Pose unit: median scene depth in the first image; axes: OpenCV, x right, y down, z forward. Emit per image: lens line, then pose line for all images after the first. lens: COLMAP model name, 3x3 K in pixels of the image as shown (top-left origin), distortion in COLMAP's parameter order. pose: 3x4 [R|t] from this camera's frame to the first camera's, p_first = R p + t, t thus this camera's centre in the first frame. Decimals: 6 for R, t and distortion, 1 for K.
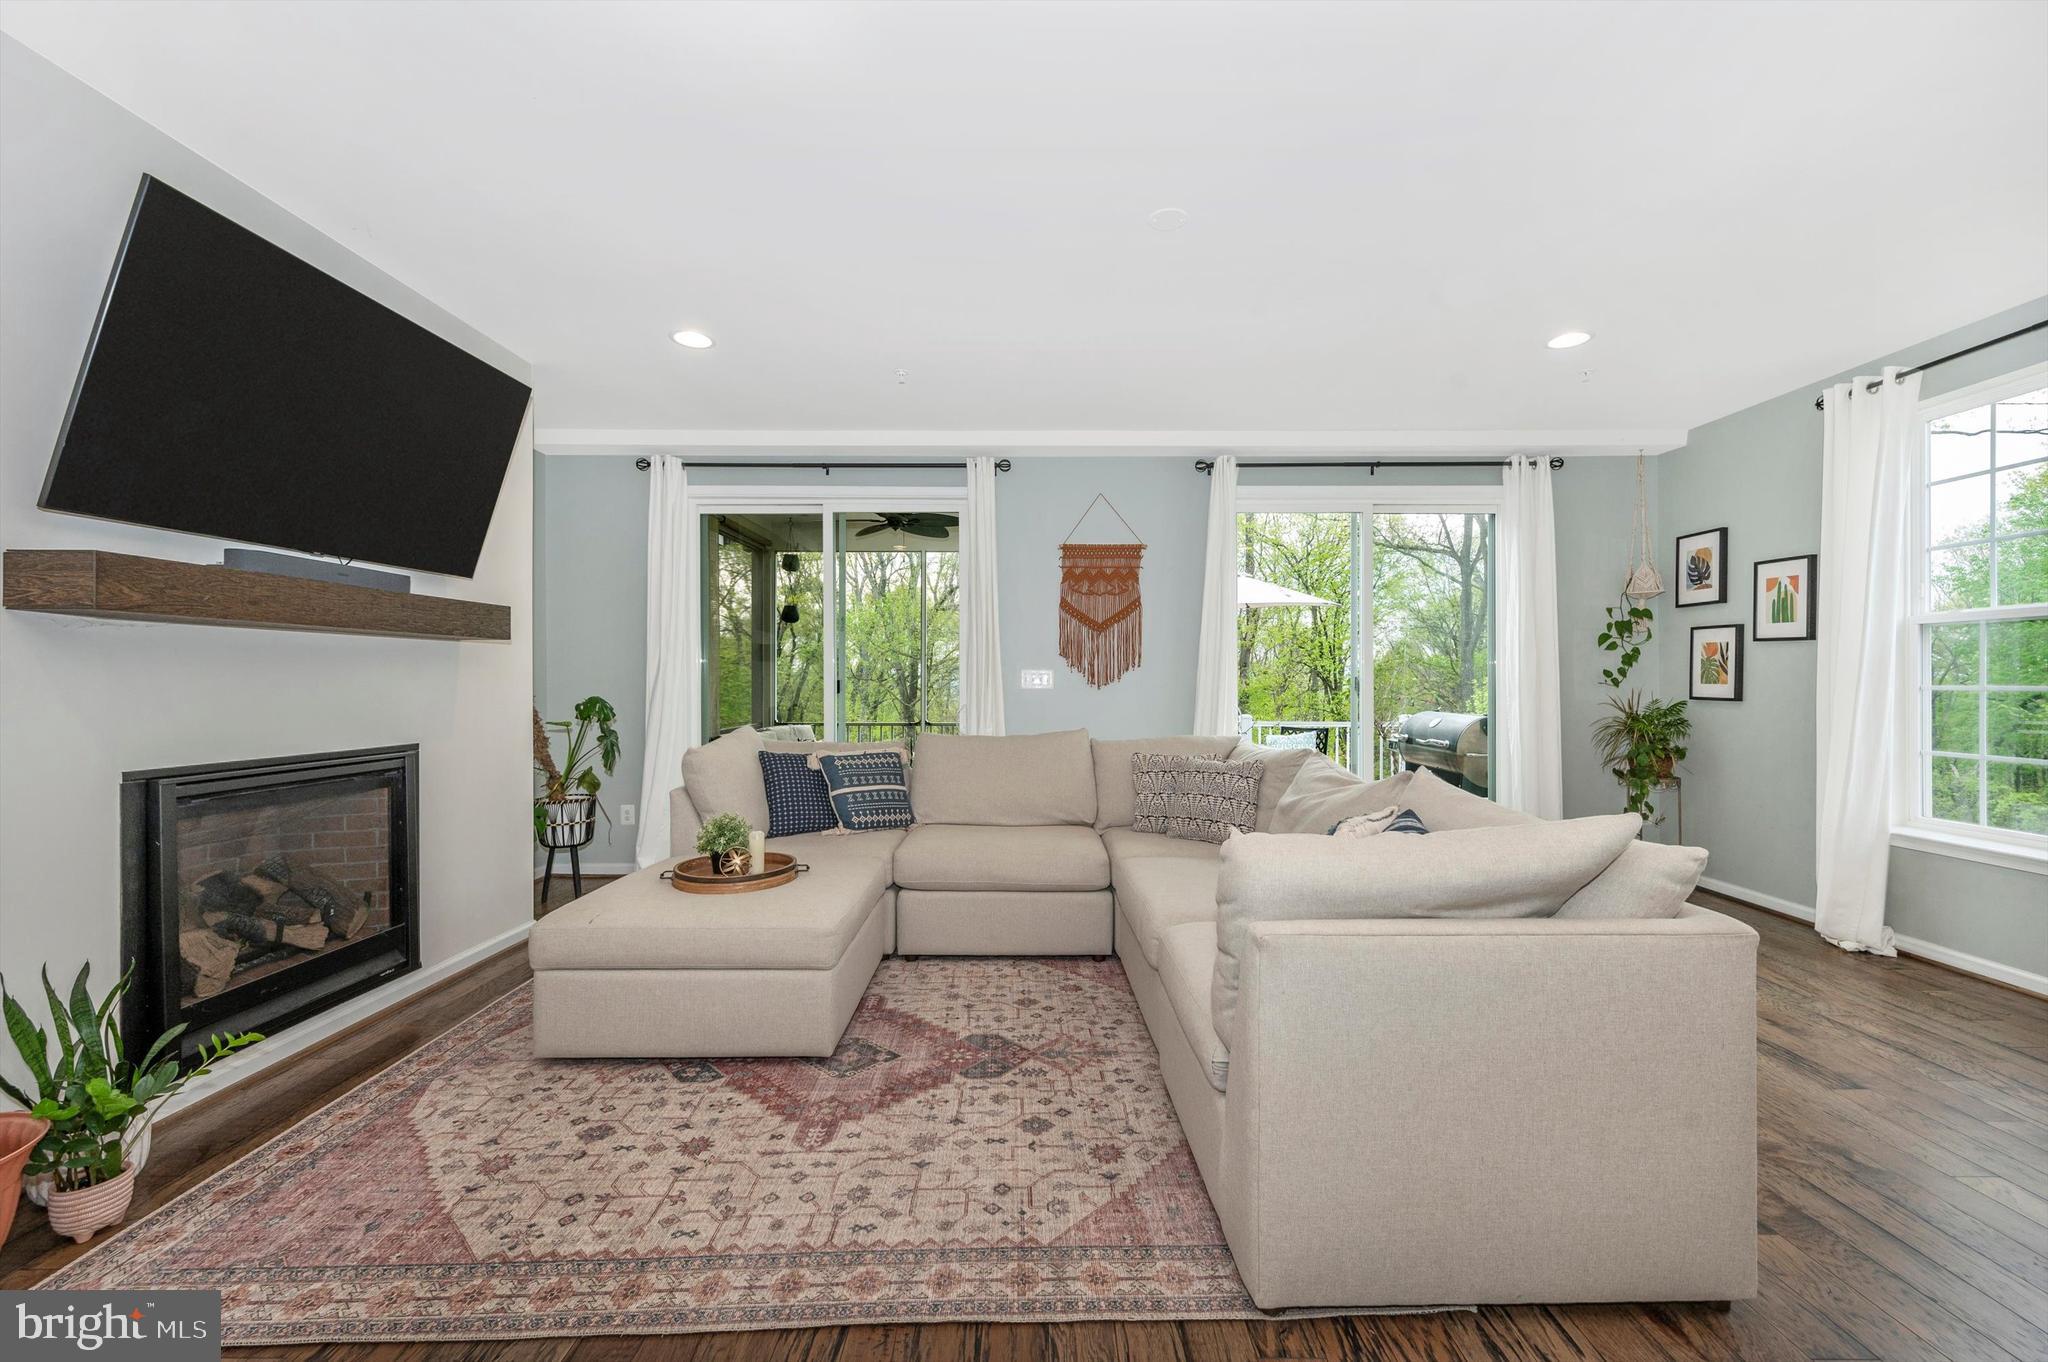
lens RADIAL K [[821.3, 0, 1040.9], [0, 821.3, 683.9], [0, 0, 1]] dist [0.001657, 0.000393]
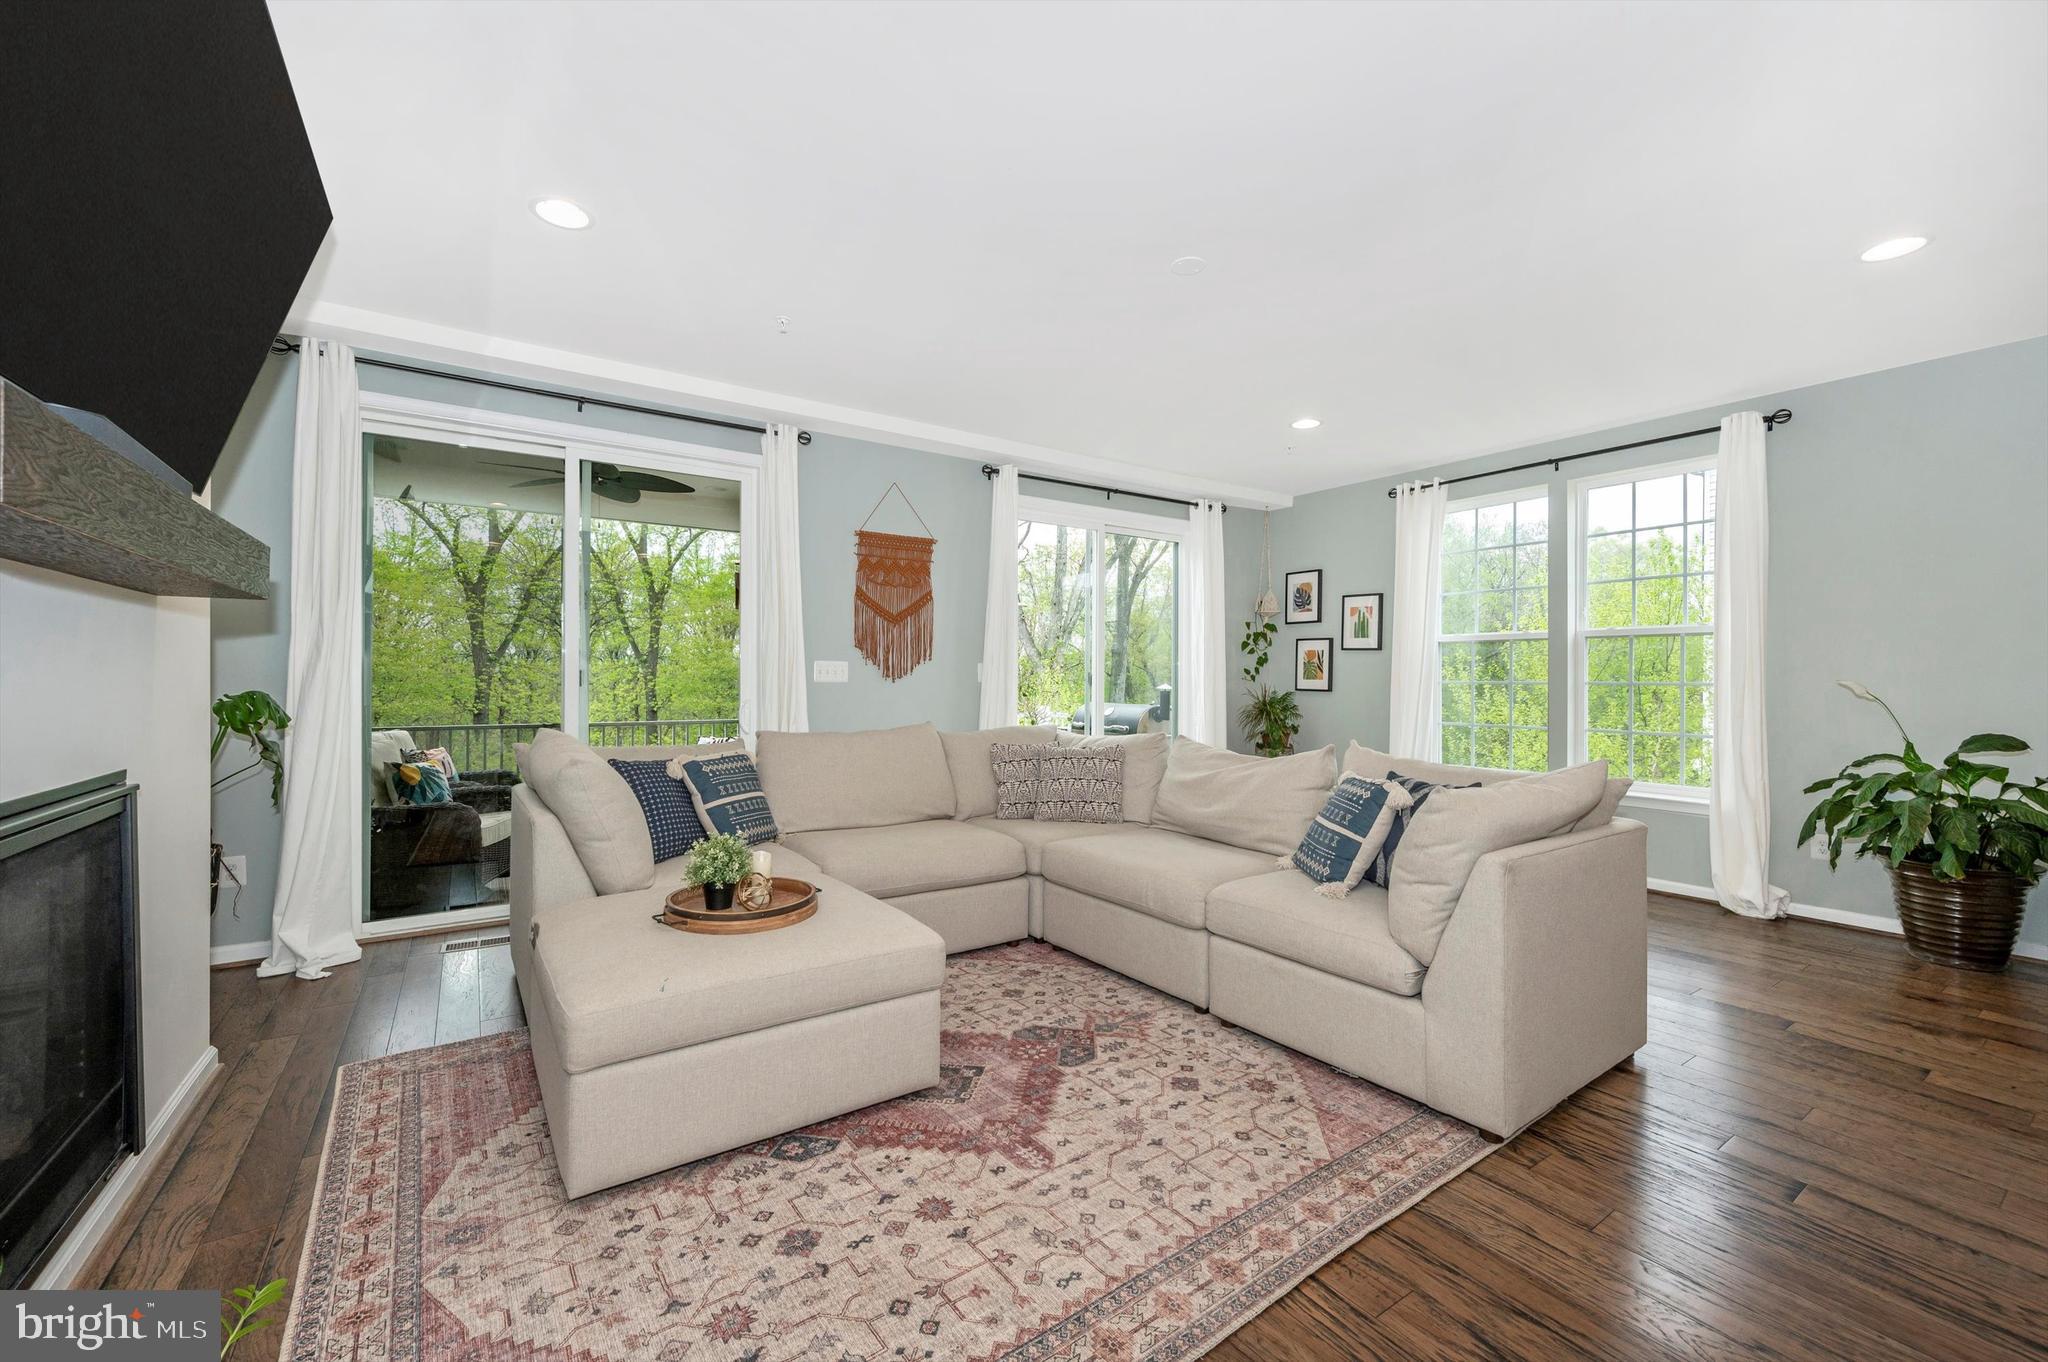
lens RADIAL K [[821.3, 0, 1030.5], [0, 821.3, 679.1], [0, 0, 1]] dist [0.001657, 0.000393]
pose [[0.827867, 0.004773, 0.560904, -0.477062], [-0.003063, 0.999987, -0.003988, 0.008013], [-0.560916, 0.001584, 0.827871, 0.136599]]
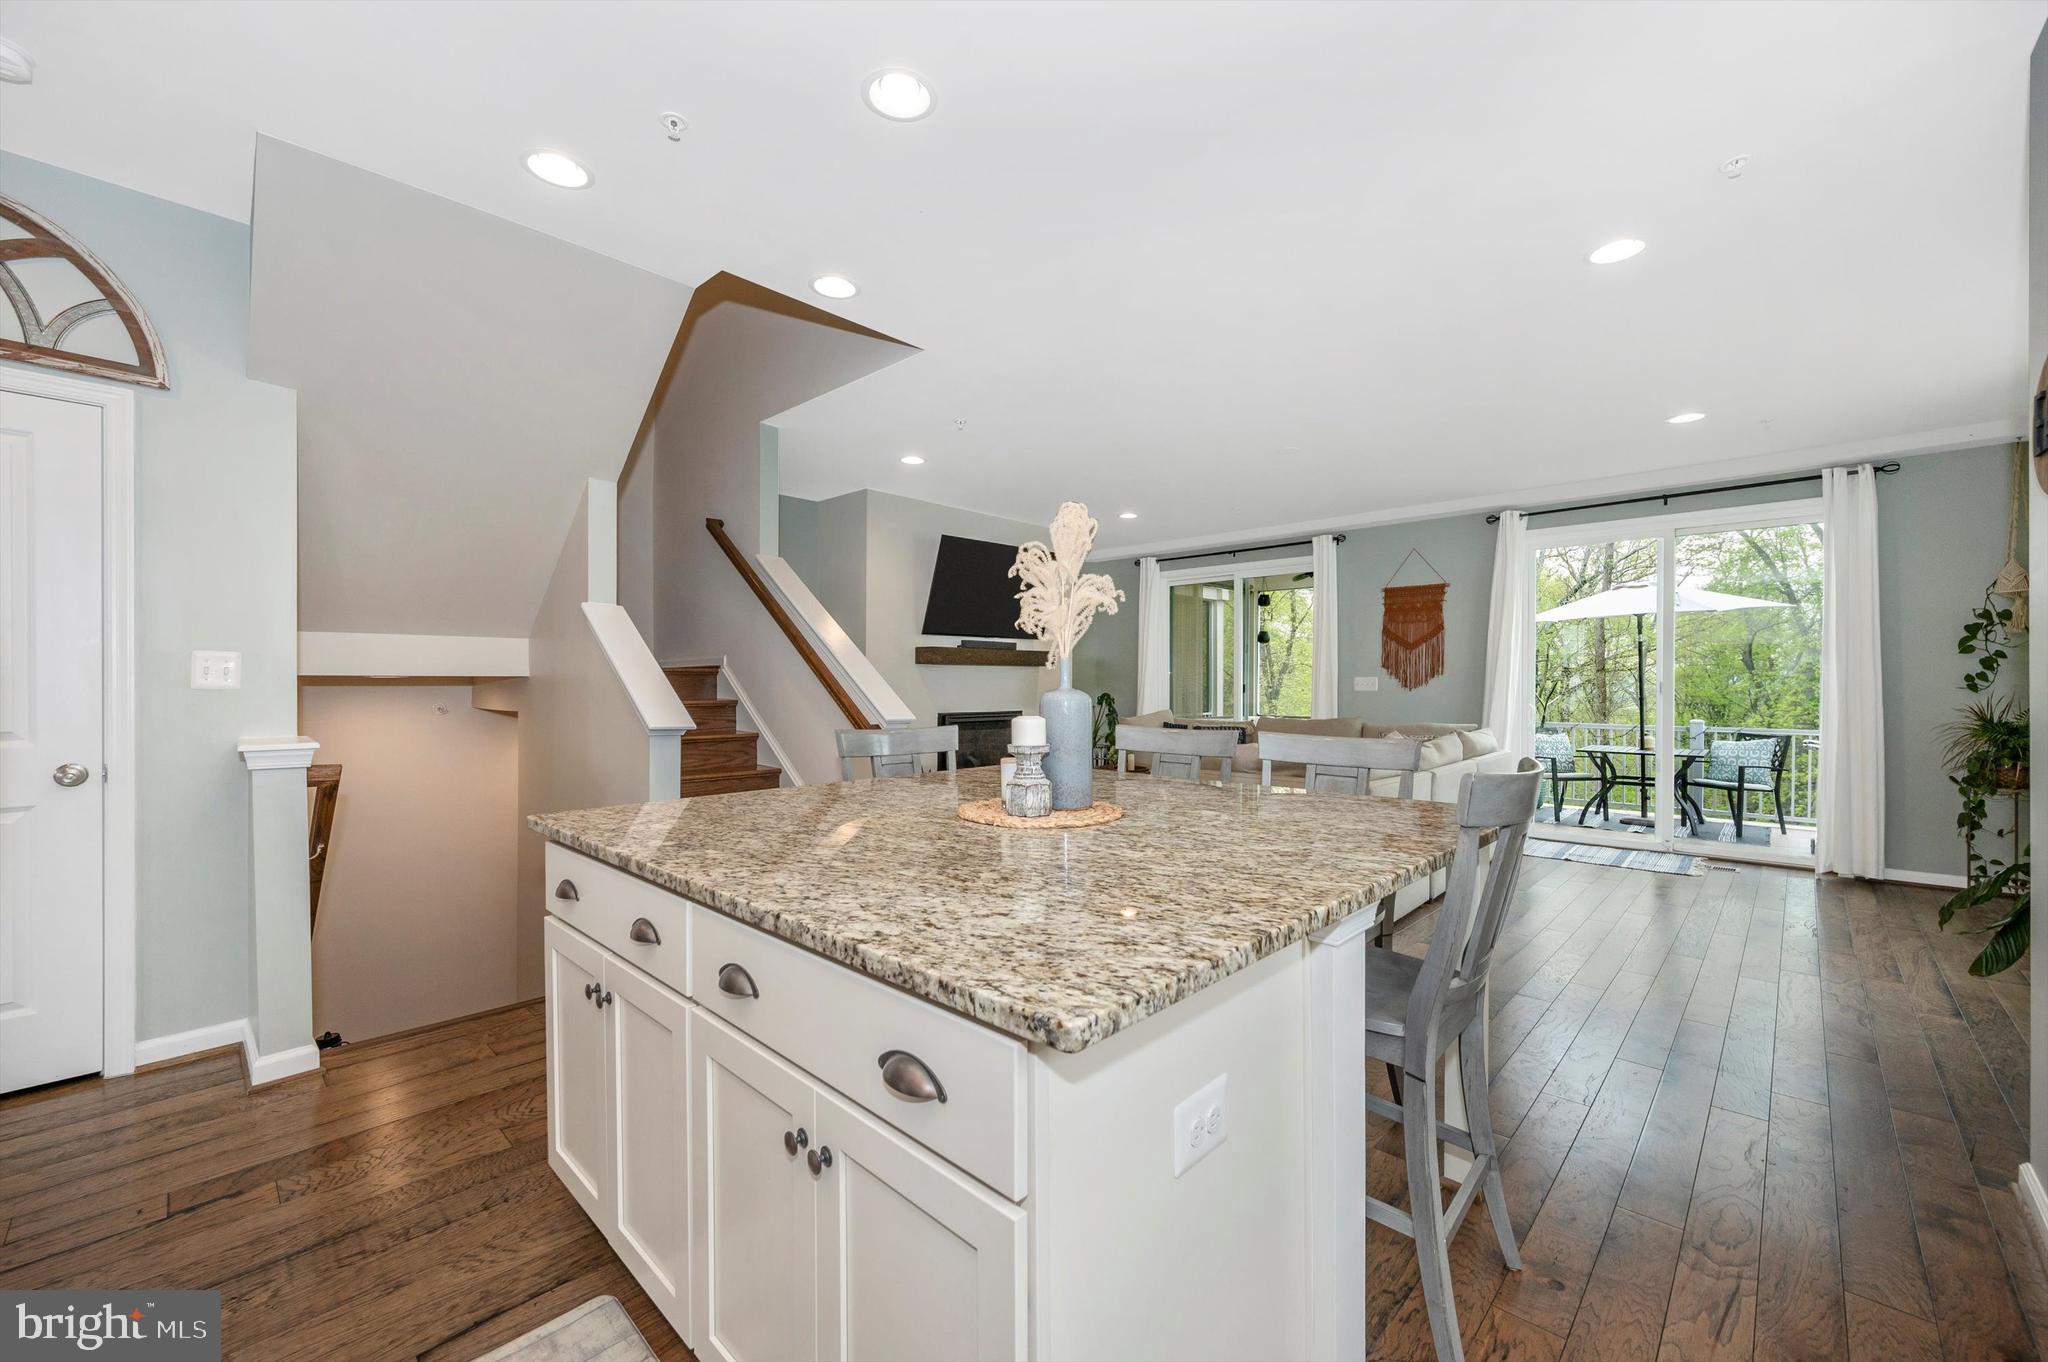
lens RADIAL K [[821.3, 0, 1033.0], [0, 821.3, 689.3], [0, 0, 1]] dist [0.001657, 0.000393]
pose [[0.725352, 0.005302, -0.688357, 0.776932], [-0.003778, 0.999986, 0.003721, 0.000856], [0.688367, -0.000098, 0.725362, -0.600940]]
